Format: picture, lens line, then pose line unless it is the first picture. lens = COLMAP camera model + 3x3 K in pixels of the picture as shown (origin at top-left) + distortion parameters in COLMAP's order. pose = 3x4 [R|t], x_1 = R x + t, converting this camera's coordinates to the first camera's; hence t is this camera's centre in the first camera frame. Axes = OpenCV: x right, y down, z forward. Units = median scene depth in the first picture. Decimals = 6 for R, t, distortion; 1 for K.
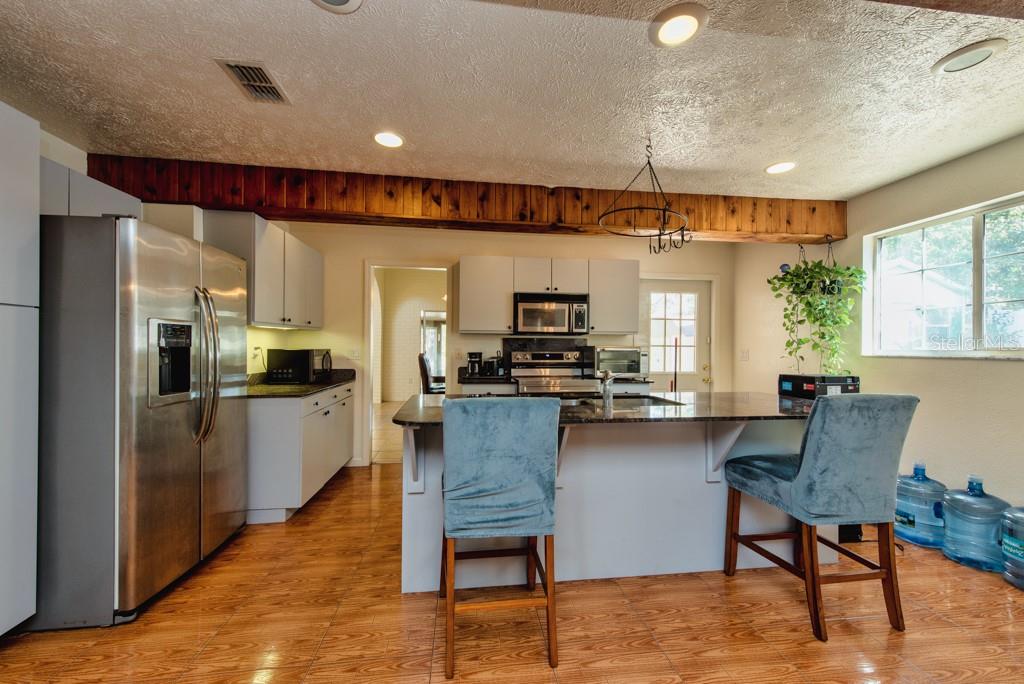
lens RADIAL K [[403.7, 0, 511.1], [0, 403.7, 345.0], [0, 0, 1]] dist [0.007822, -0.000934]
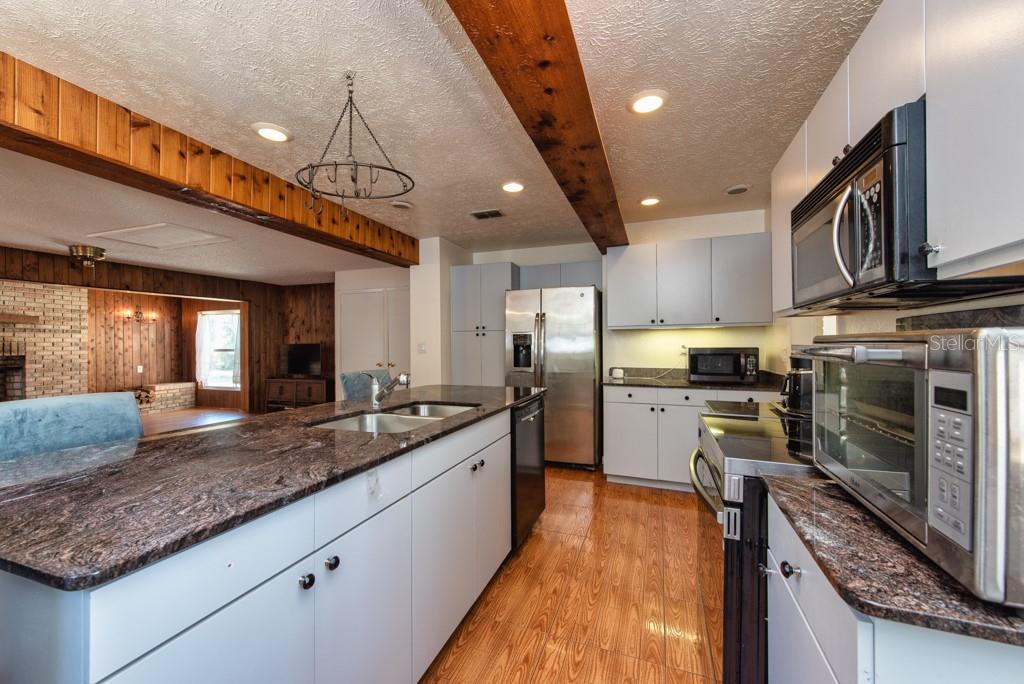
lens RADIAL K [[399.7, 0, 511.2], [0, 399.7, 344.1], [0, 0, 1]] dist [0.009768, -0.000242]
pose [[-0.450932, -0.006787, -0.892533, 0.614405], [0.002198, 0.999960, -0.008715, 0.010531], [0.892556, -0.005892, -0.450899, 1.126197]]
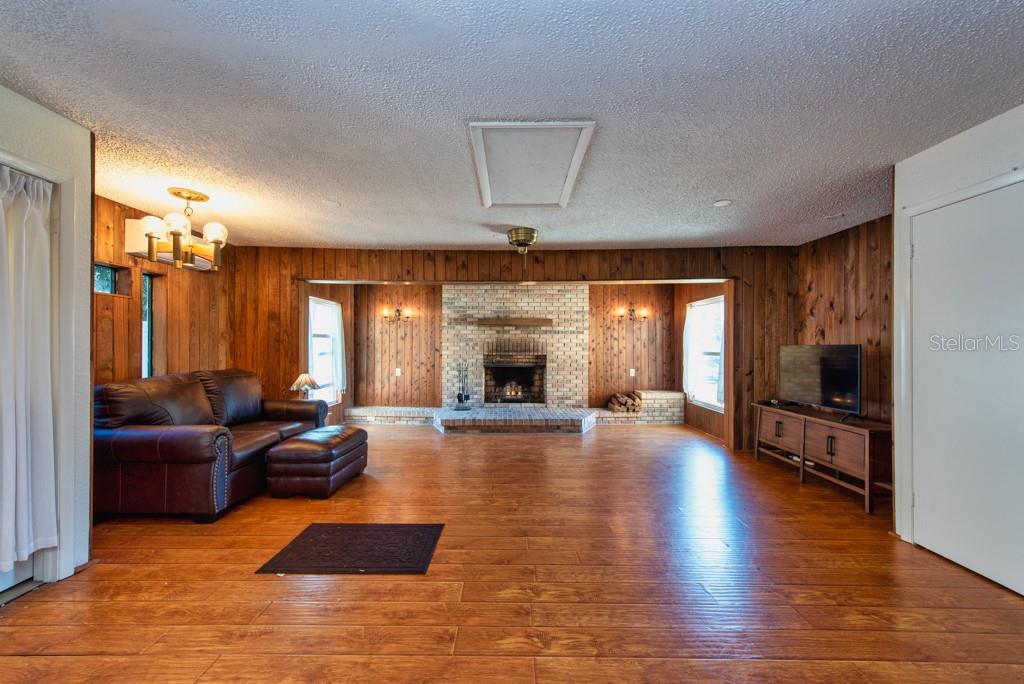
lens RADIAL K [[399.7, 0, 511.2], [0, 399.7, 344.1], [0, 0, 1]] dist [0.009768, -0.000242]
pose [[-0.992414, -0.010253, 0.122512, -0.117232], [-0.011062, 0.999921, -0.005926, 0.000872], [-0.122442, -0.007237, -0.992449, 0.327539]]
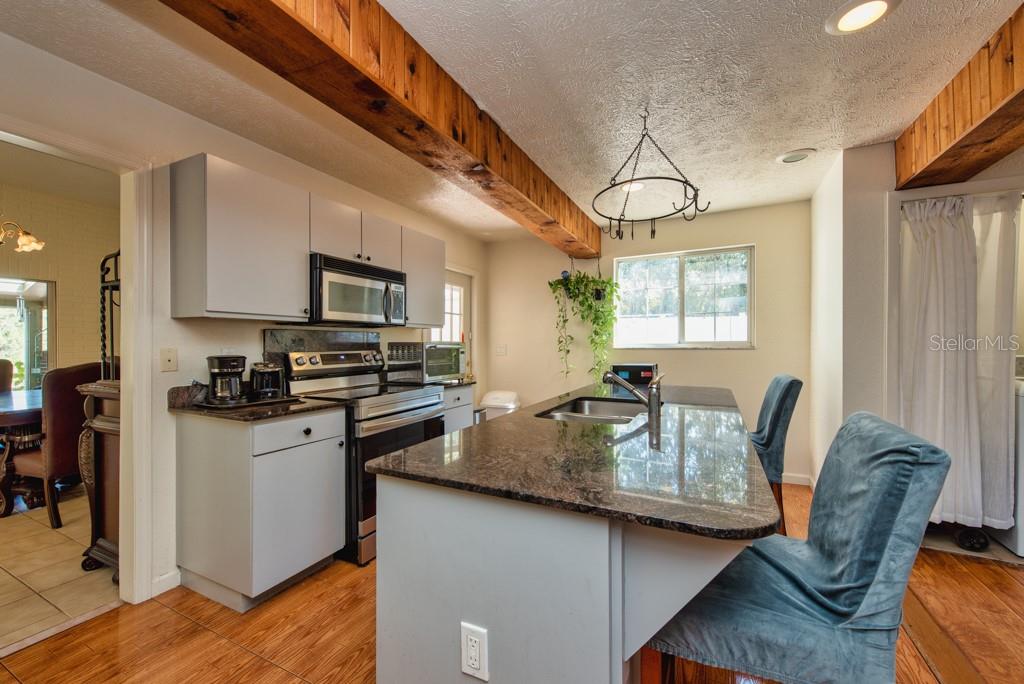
lens RADIAL K [[399.7, 0, 511.2], [0, 399.7, 344.1], [0, 0, 1]] dist [0.009768, -0.000242]
pose [[0.557336, -0.009989, 0.830227, -0.393609], [0.003390, 0.999947, 0.009756, -0.000726], [-0.830280, -0.002622, 0.557340, 0.528246]]
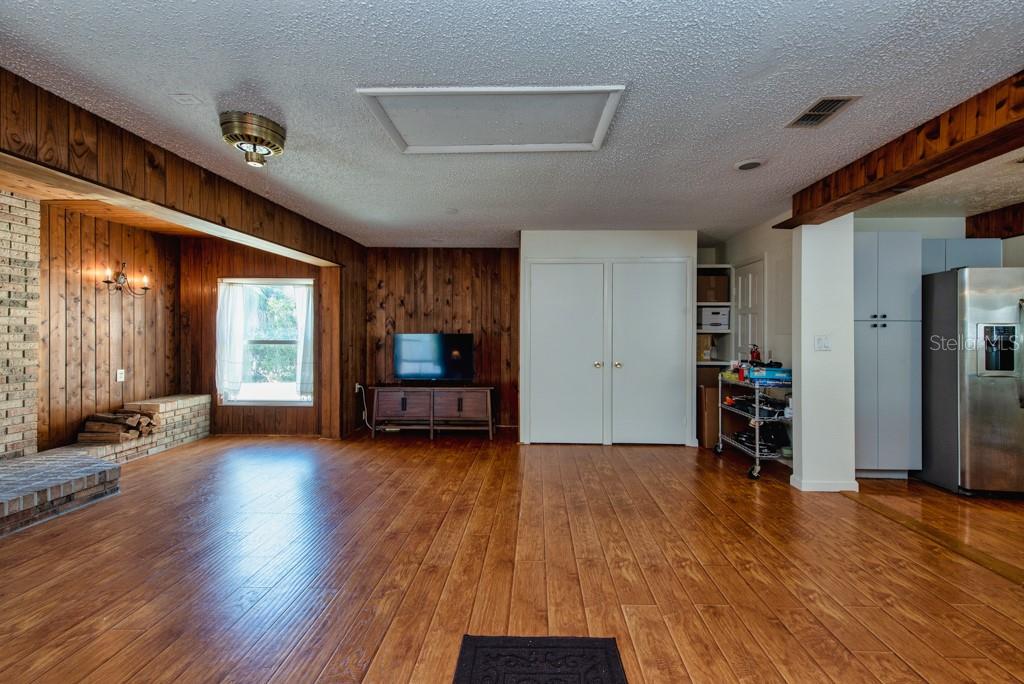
lens RADIAL K [[406.6, 0, 523.5], [0, 406.6, 335.0], [0, 0, 1]] dist [0.011336, -0.000059]
pose [[-0.153922, -0.011914, -0.988011, 0.614594], [-0.006061, 0.999920, -0.011114, 0.006885], [0.988064, 0.004278, -0.153982, -0.340845]]
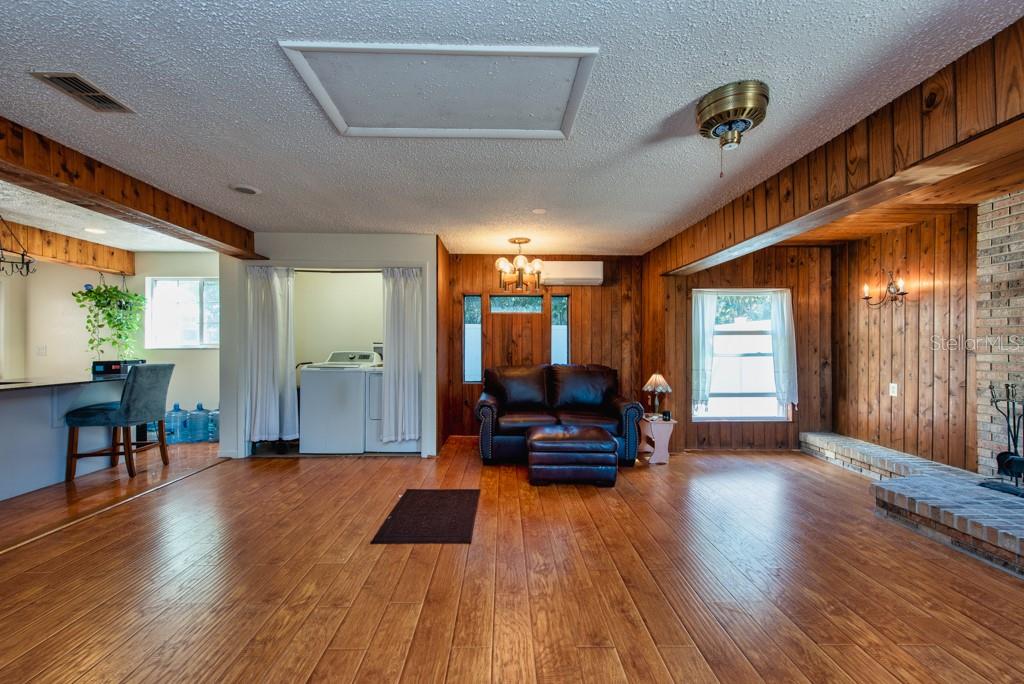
lens RADIAL K [[403.7, 0, 511.1], [0, 403.7, 345.0], [0, 0, 1]] dist [0.007822, -0.000934]
pose [[0.101368, -0.005487, 0.994834, -0.619693], [-0.001157, 0.999983, 0.005633, -0.000034], [-0.994848, -0.001722, 0.101360, -0.640479]]
